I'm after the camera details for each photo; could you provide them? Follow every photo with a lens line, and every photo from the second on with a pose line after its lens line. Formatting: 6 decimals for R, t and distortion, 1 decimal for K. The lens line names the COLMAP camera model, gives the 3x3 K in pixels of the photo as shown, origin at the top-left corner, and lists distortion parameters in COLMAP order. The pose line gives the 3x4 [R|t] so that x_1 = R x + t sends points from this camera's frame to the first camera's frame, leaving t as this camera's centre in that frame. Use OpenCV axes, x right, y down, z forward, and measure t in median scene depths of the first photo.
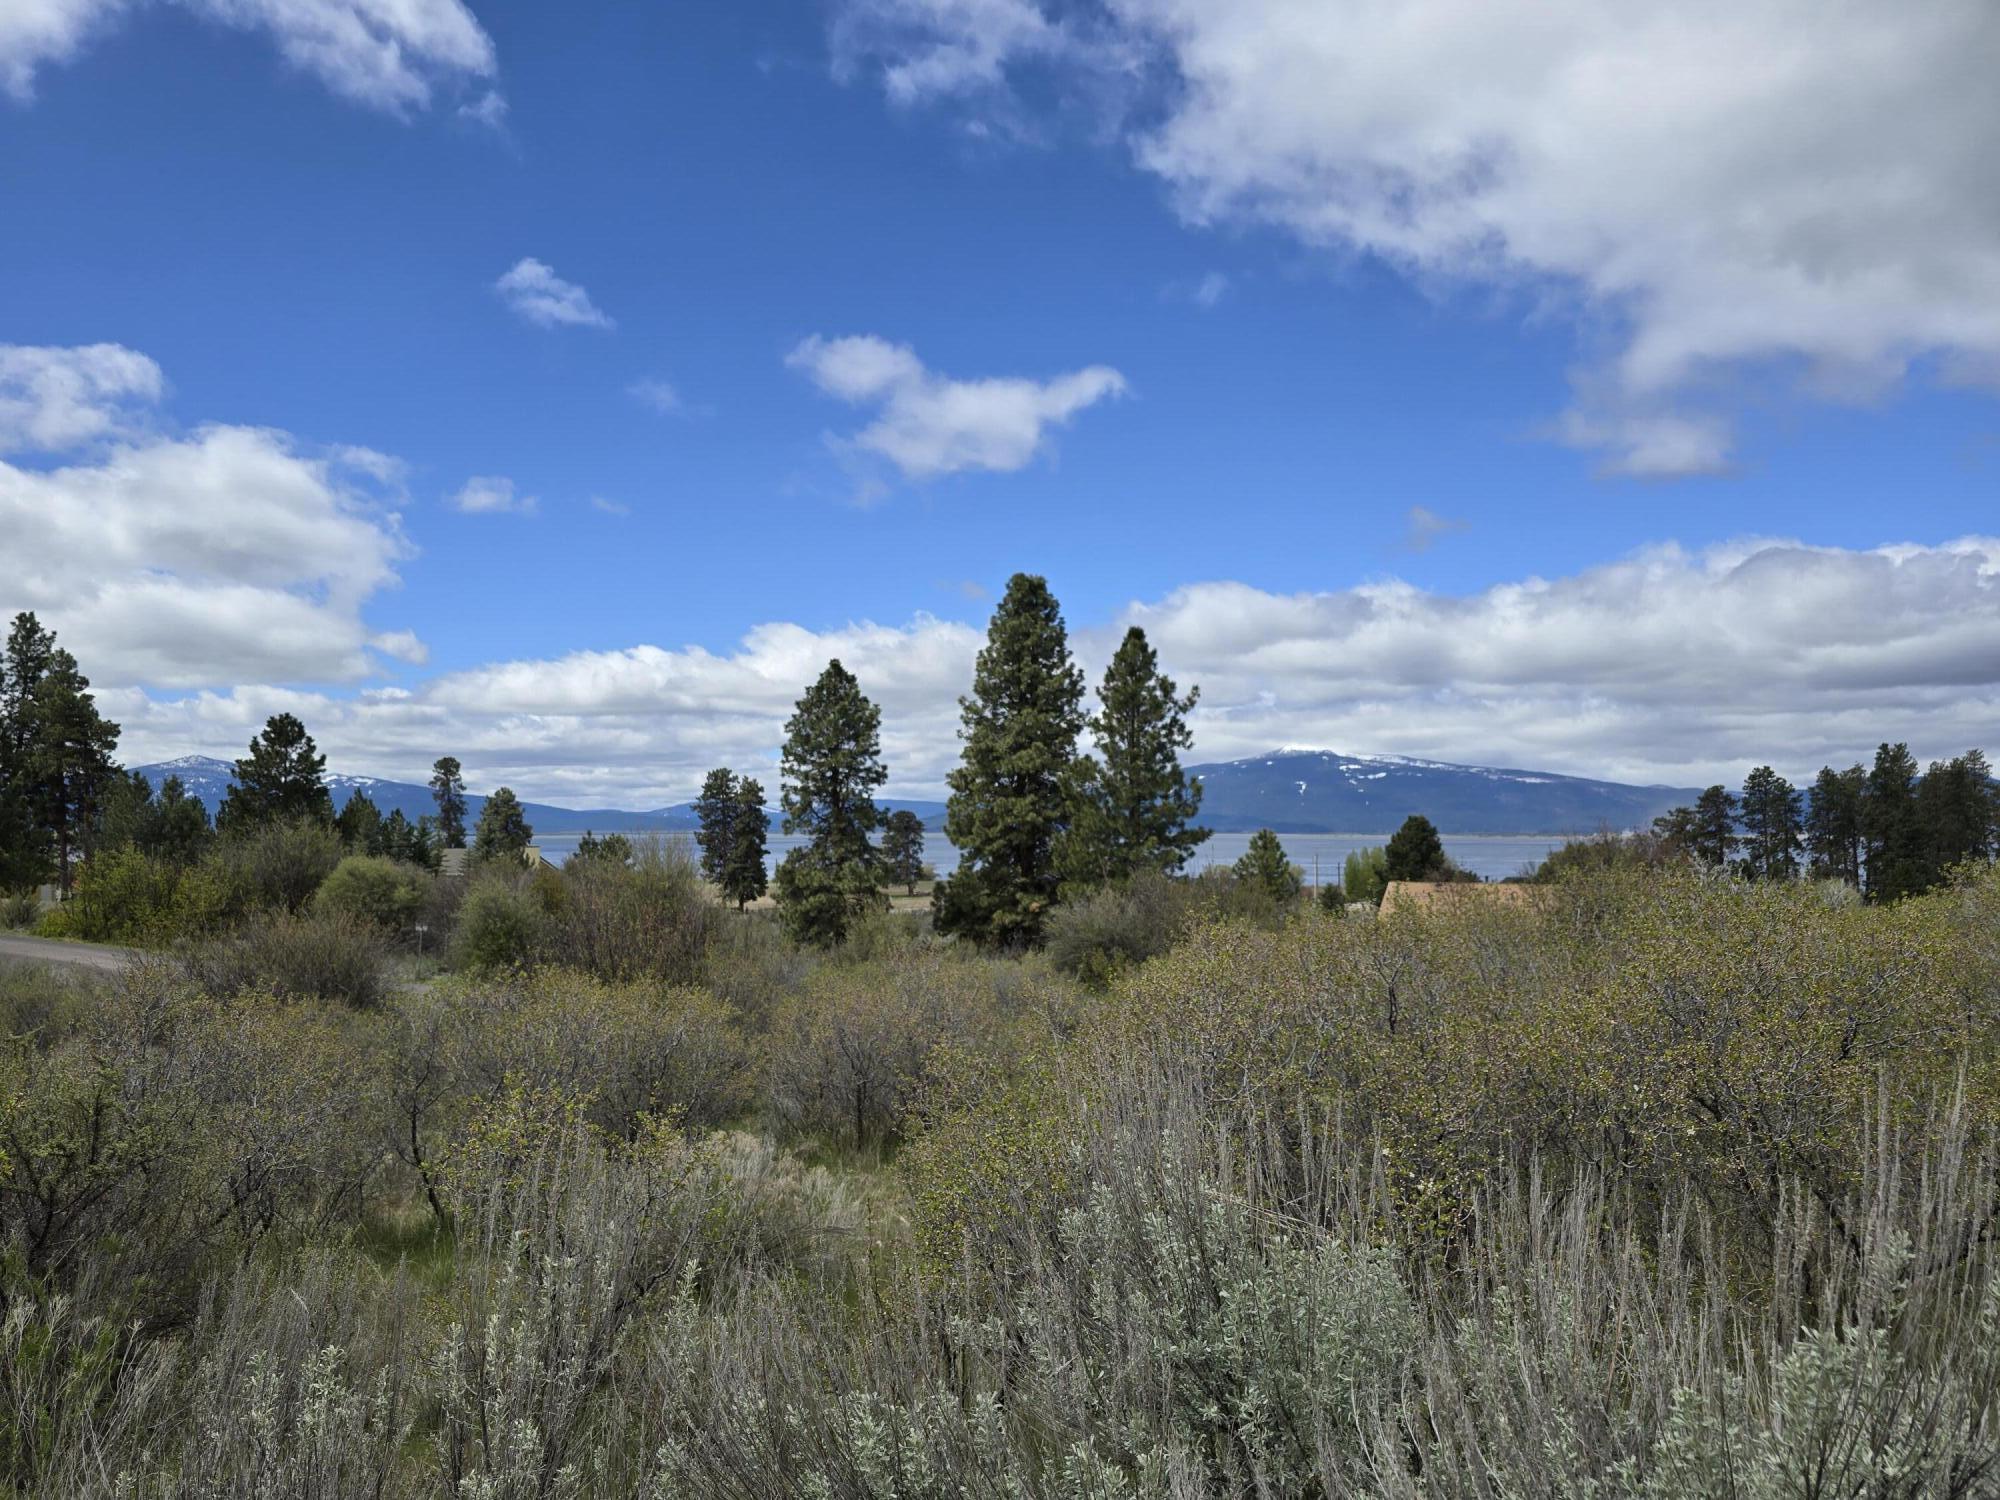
lens RADIAL K [[1336.3, 0, 997.0], [0, 1336.3, 788.8], [0, 0, 1]] dist [0.003623, -0.030676]
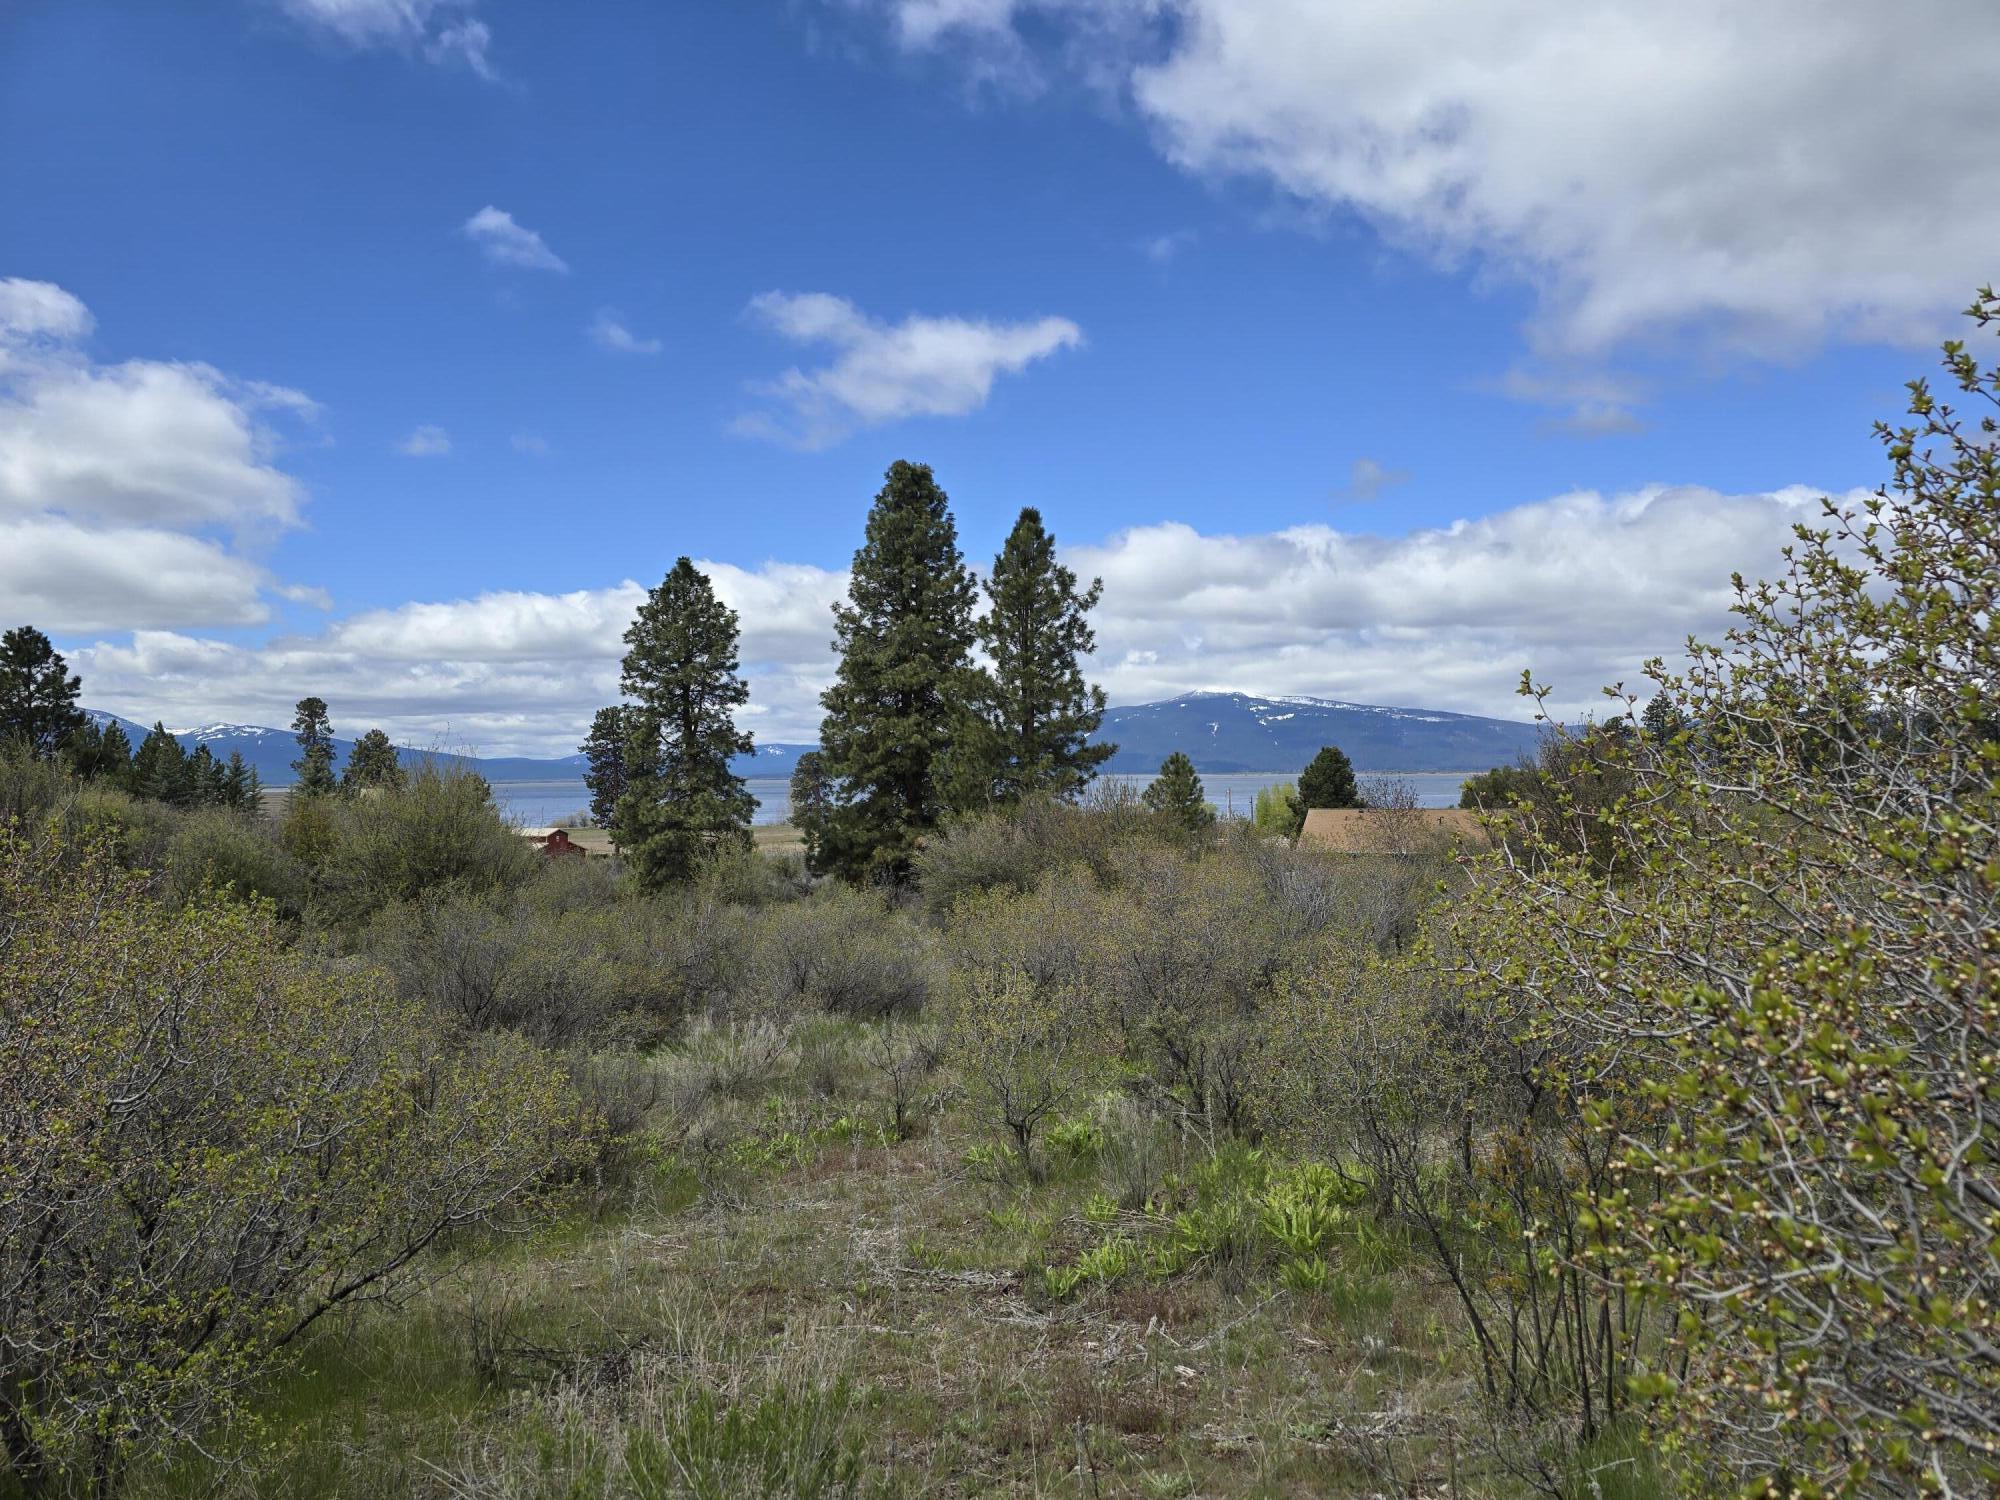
lens RADIAL K [[1323.7, 0, 1054.4], [0, 1323.7, 809.9], [0, 0, 1]] dist [0.048680, -0.107478]
pose [[0.994664, -0.013638, 0.102260, 0.025768], [0.007678, 0.998261, 0.058447, 0.016579], [-0.102879, -0.057349, 0.993039, 0.123506]]
